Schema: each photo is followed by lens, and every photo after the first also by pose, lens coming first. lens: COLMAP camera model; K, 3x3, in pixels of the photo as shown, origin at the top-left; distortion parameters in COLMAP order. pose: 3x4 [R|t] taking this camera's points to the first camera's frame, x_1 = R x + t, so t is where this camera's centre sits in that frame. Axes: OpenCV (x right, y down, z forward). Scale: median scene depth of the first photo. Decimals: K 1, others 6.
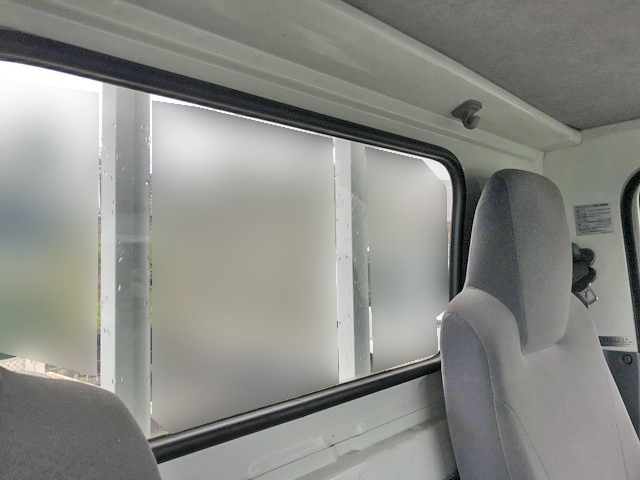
lens RADIAL K [[527.5, 0, 322.0], [0, 527.5, 234.6], [0, 0, 1]] dist [0.020094, -0.009548]
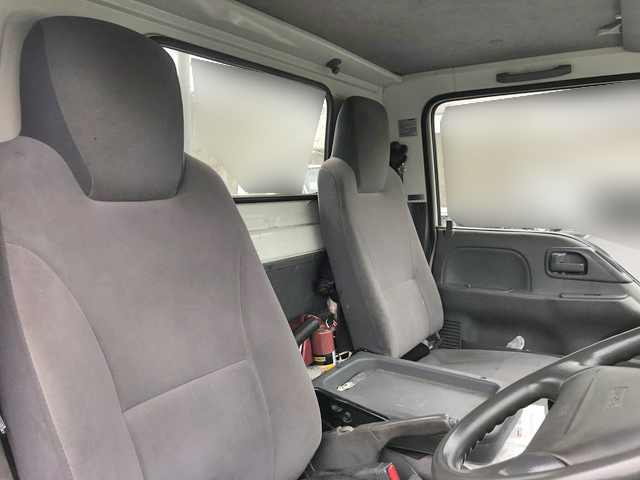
lens RADIAL K [[527.5, 0, 322.0], [0, 527.5, 234.6], [0, 0, 1]] dist [0.020094, -0.009548]
pose [[0.982782, -0.006546, 0.184654, -0.111386], [-0.018832, 0.990619, 0.135346, 0.106642], [-0.183808, -0.136493, 0.973440, -0.832373]]
